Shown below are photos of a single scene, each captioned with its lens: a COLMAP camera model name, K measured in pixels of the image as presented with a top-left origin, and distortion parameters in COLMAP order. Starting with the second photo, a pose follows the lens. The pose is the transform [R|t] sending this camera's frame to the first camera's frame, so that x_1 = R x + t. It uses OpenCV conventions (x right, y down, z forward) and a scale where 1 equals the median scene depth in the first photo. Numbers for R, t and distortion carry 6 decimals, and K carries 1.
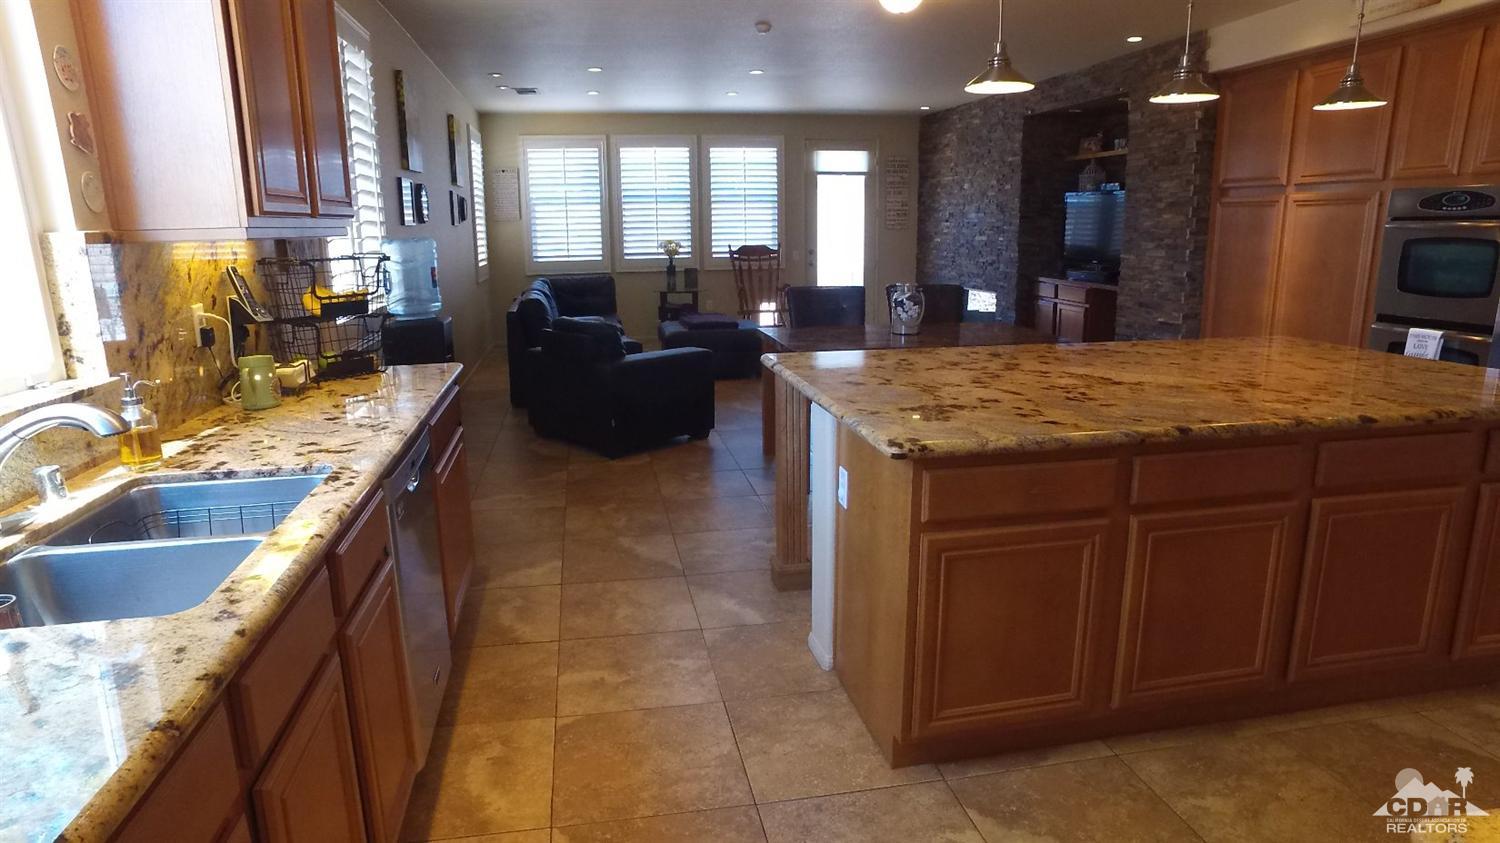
lens RADIAL K [[871.7, 0, 744.2], [0, 871.7, 426.9], [0, 0, 1]] dist [-0.104816, 0.068025]
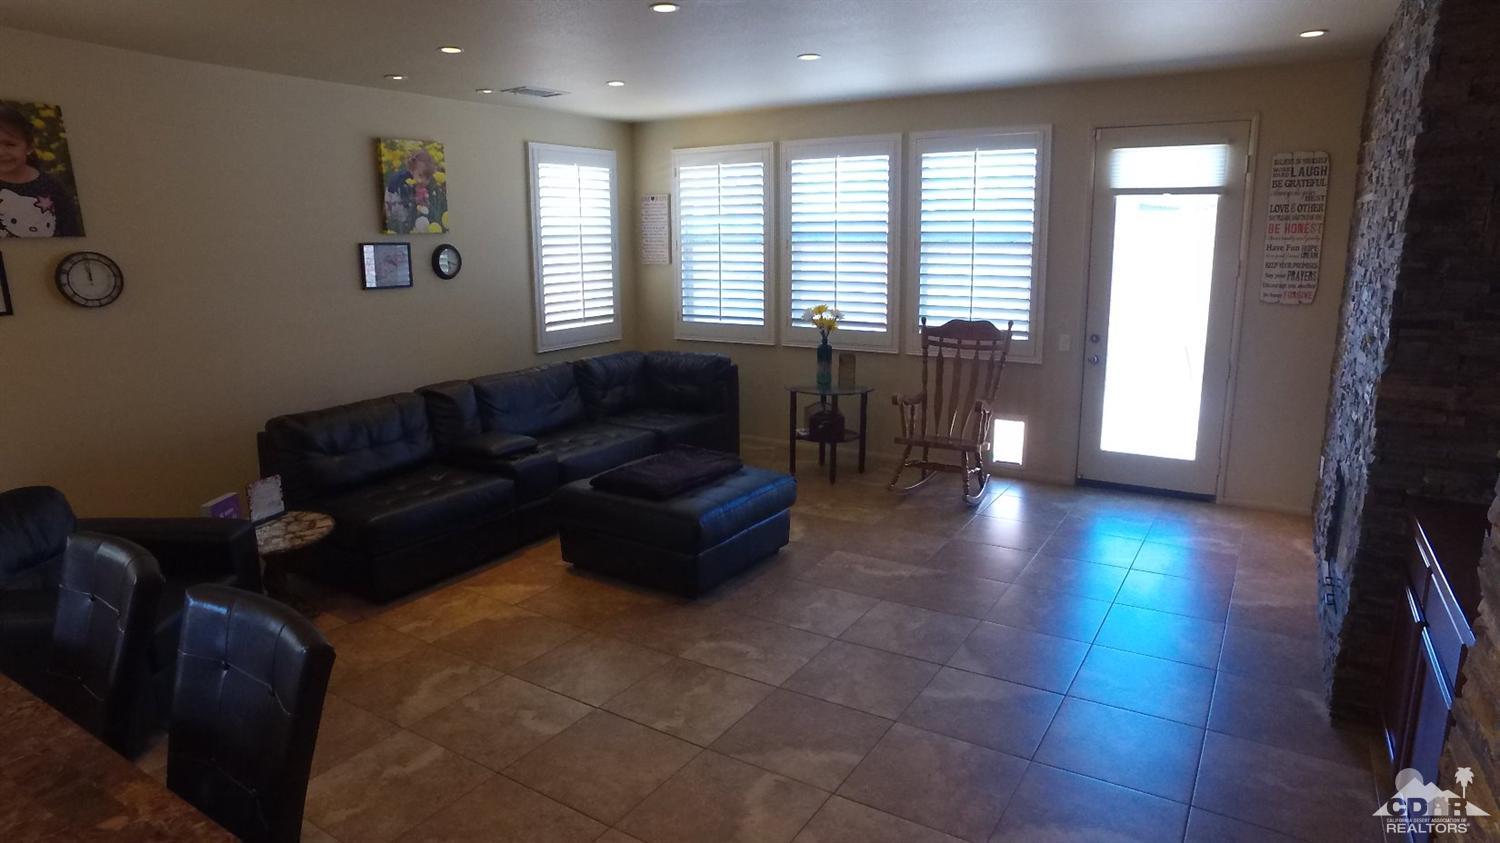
lens RADIAL K [[871.7, 0, 755.7], [0, 871.7, 429.0], [0, 0, 1]] dist [-0.104816, 0.068025]
pose [[0.738775, 0.152128, -0.656558, 0.294088], [-0.153378, 0.986579, 0.056011, -0.150632], [0.656267, 0.059322, 0.752193, 0.487060]]
